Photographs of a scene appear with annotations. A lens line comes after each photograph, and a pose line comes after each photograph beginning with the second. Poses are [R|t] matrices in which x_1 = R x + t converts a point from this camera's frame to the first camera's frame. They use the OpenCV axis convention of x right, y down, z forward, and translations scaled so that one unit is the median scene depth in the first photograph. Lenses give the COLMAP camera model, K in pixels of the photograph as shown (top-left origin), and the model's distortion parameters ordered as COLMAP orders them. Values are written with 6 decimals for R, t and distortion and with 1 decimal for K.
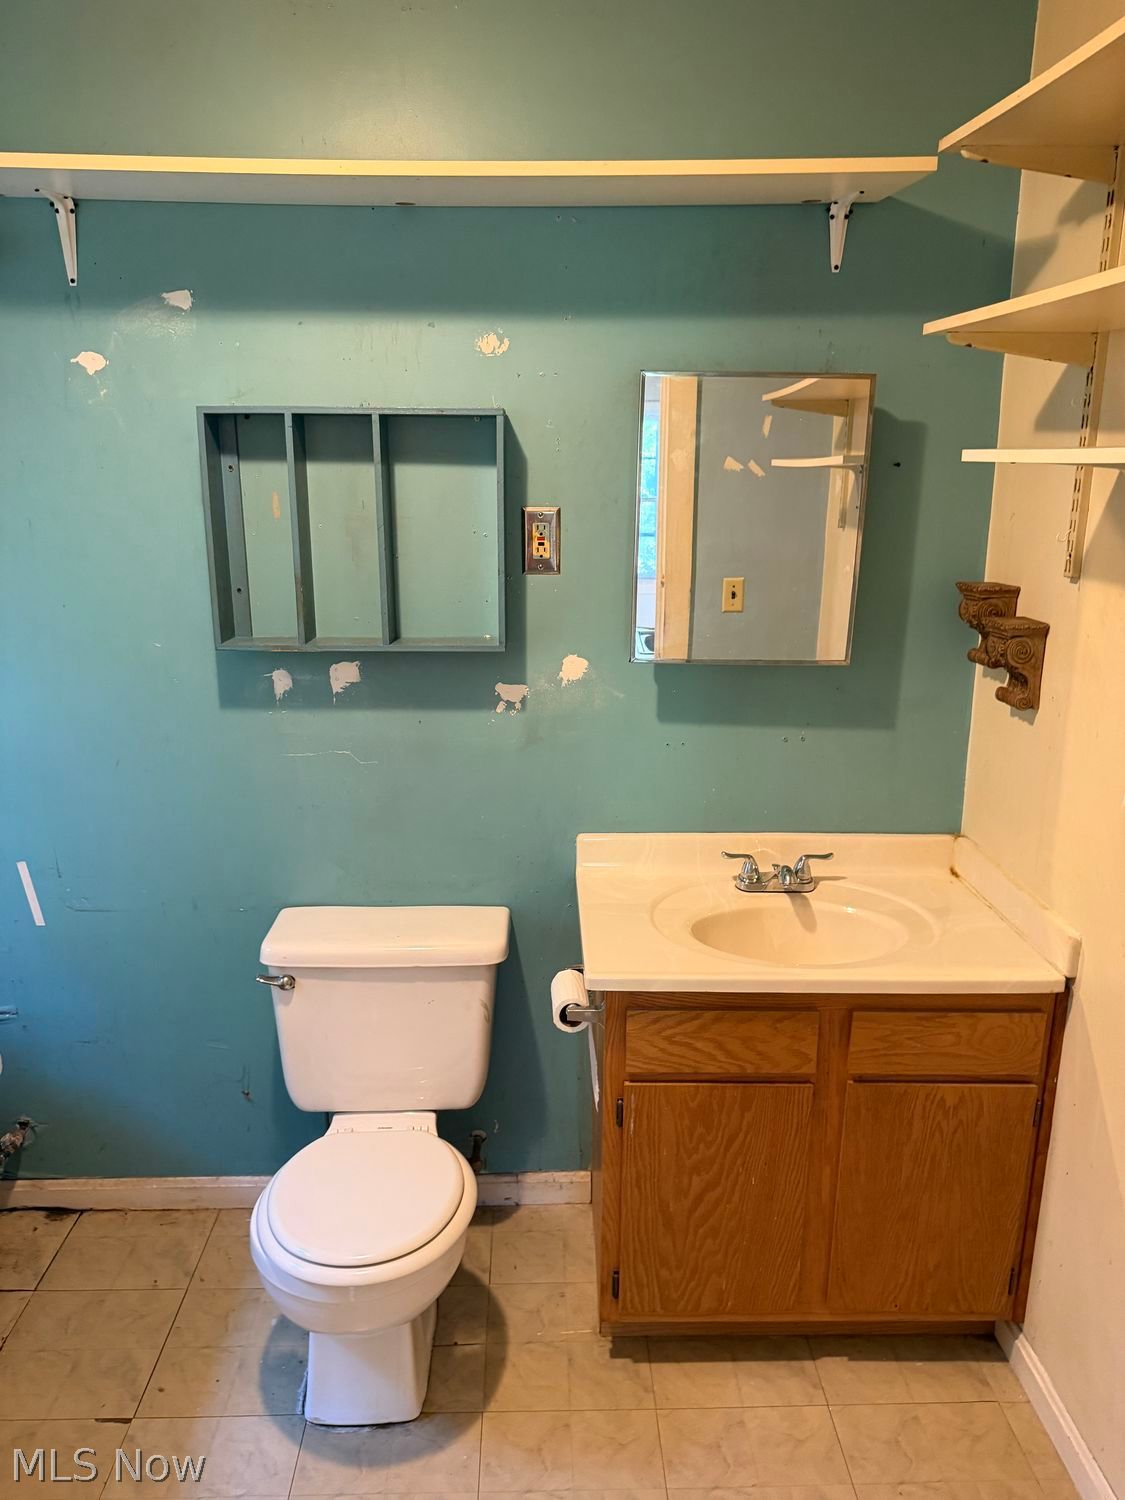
lens RADIAL K [[1117.8, 0, 562.5], [0, 1117.8, 750.0], [0, 0, 1]] dist [0.083069, -0.003067]
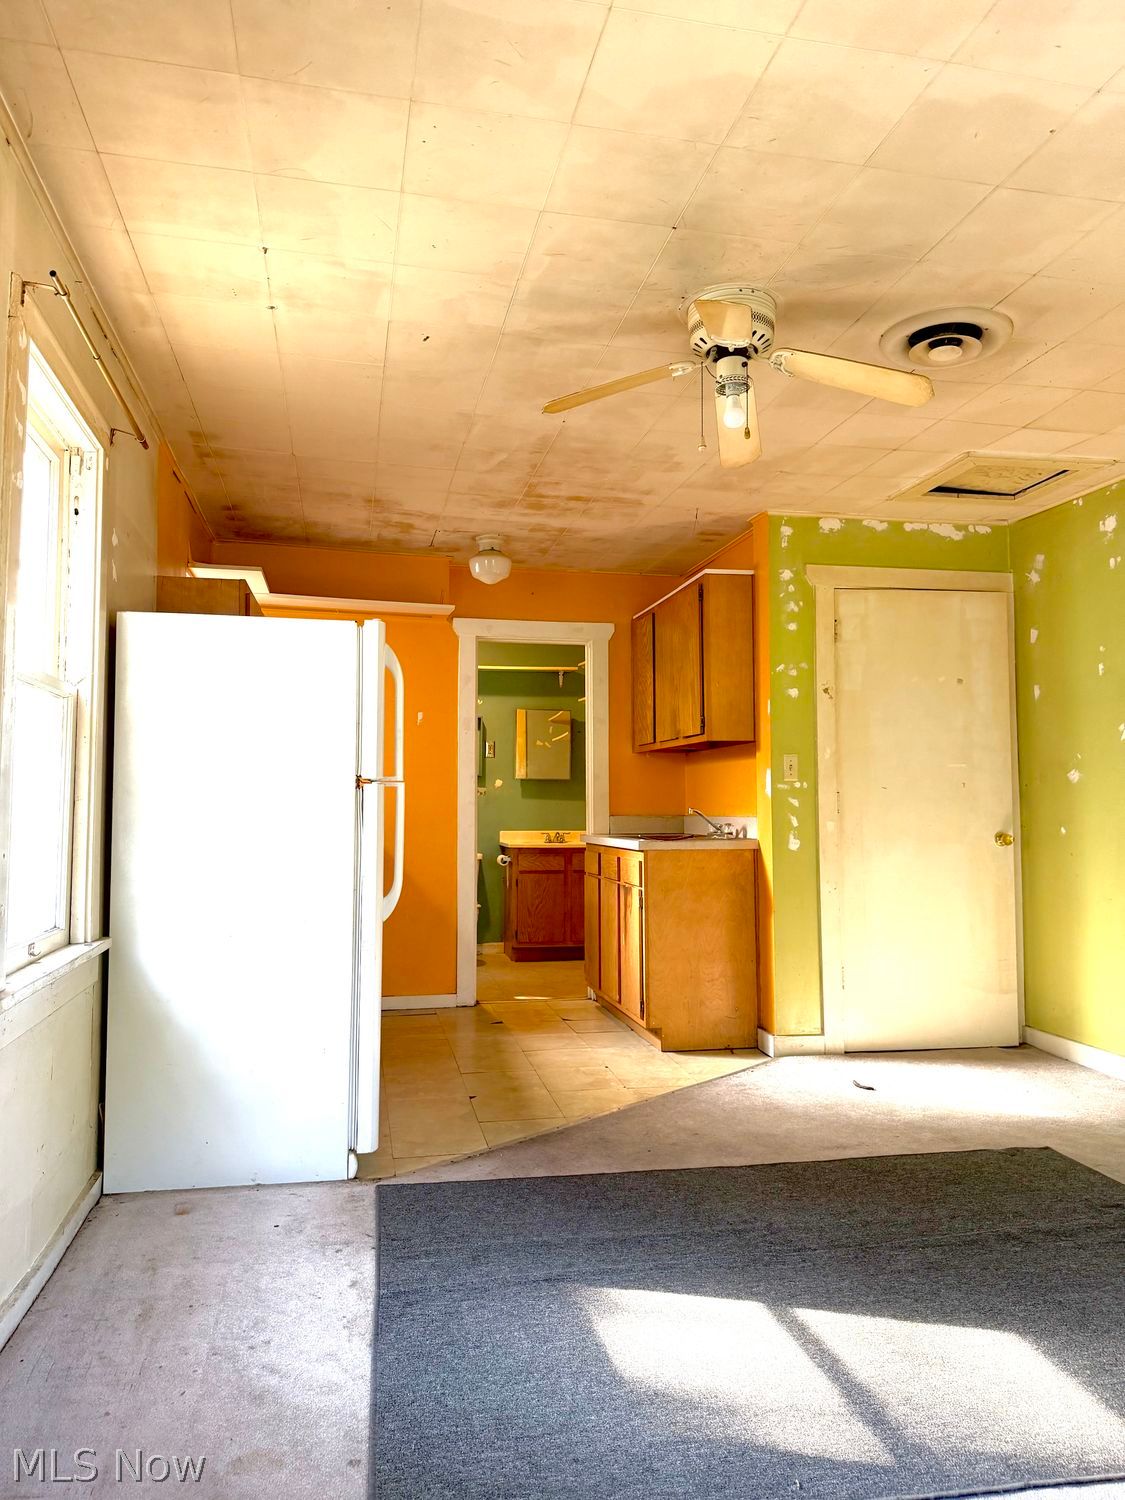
lens RADIAL K [[1117.8, 0, 562.5], [0, 1117.8, 750.0], [0, 0, 1]] dist [0.083069, -0.003067]
pose [[0.985575, 0.006516, 0.169112, -0.421333], [0.046950, 0.949510, -0.310203, 1.013627], [-0.162594, 0.313668, 0.935508, -2.616820]]
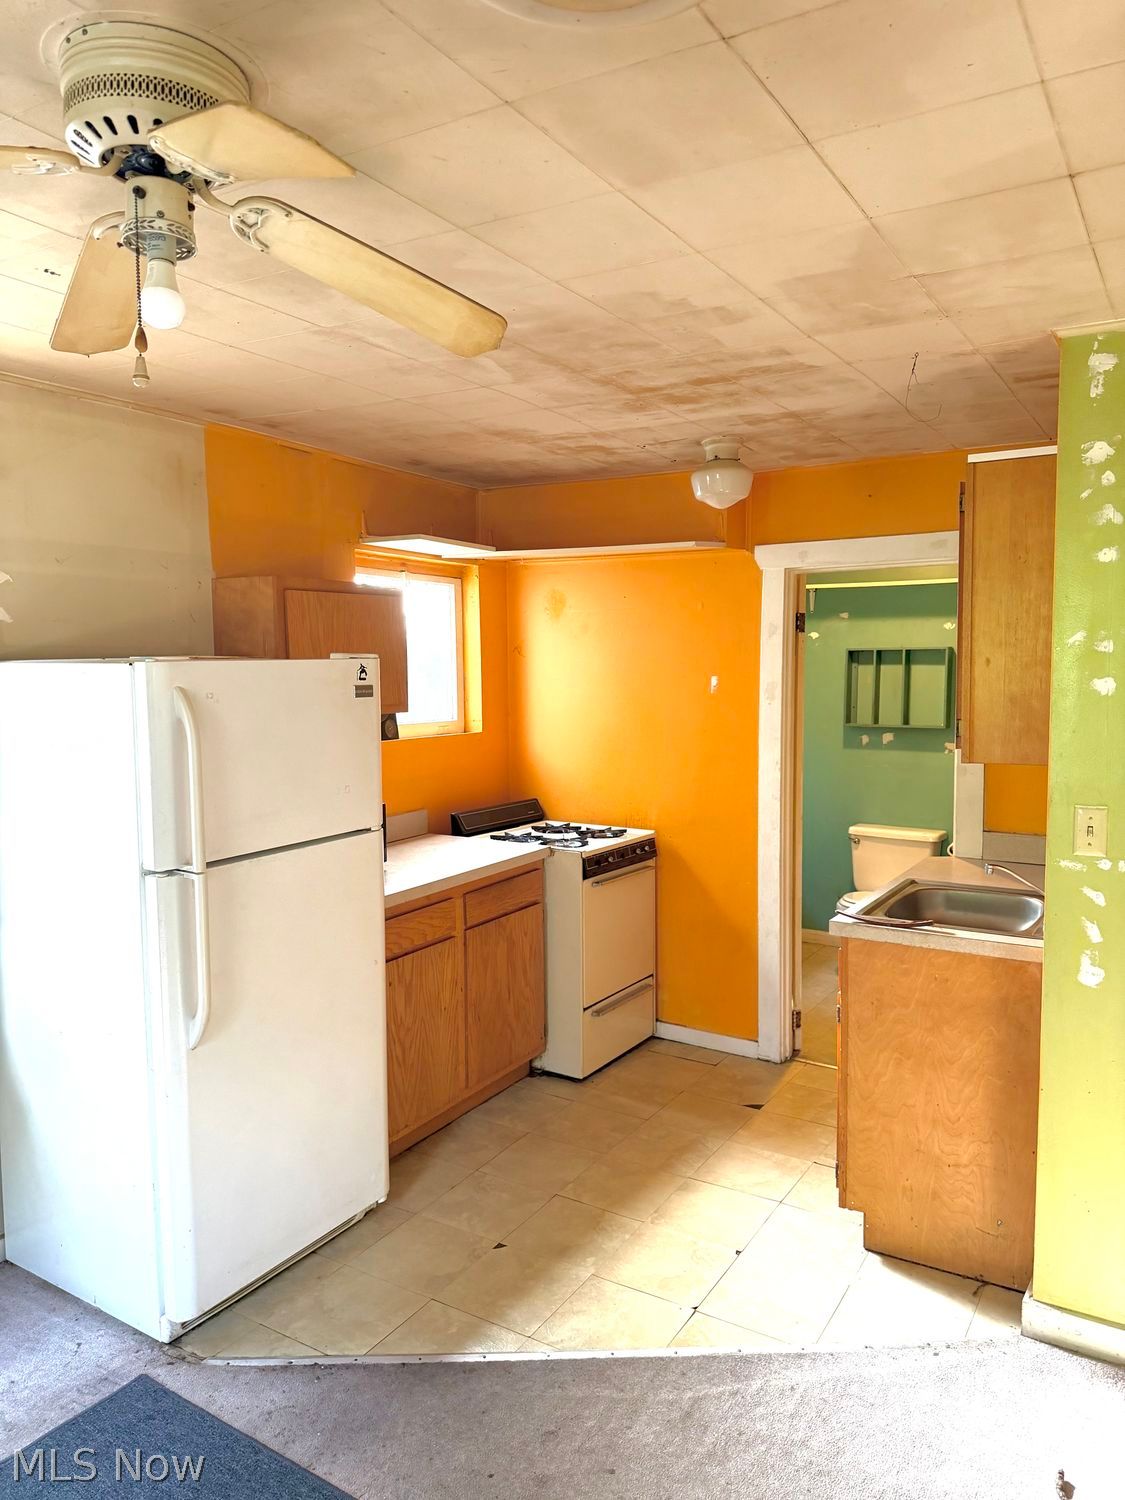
lens RADIAL K [[1096.7, 0, 489.6], [0, 1096.7, 755.5], [0, 0, 1]] dist [-0.001053, -0.007855]
pose [[0.818445, 0.036909, -0.573398, 0.587920], [-0.143170, 0.979559, -0.141302, 0.527039], [0.556462, 0.197741, 0.807000, -1.836036]]
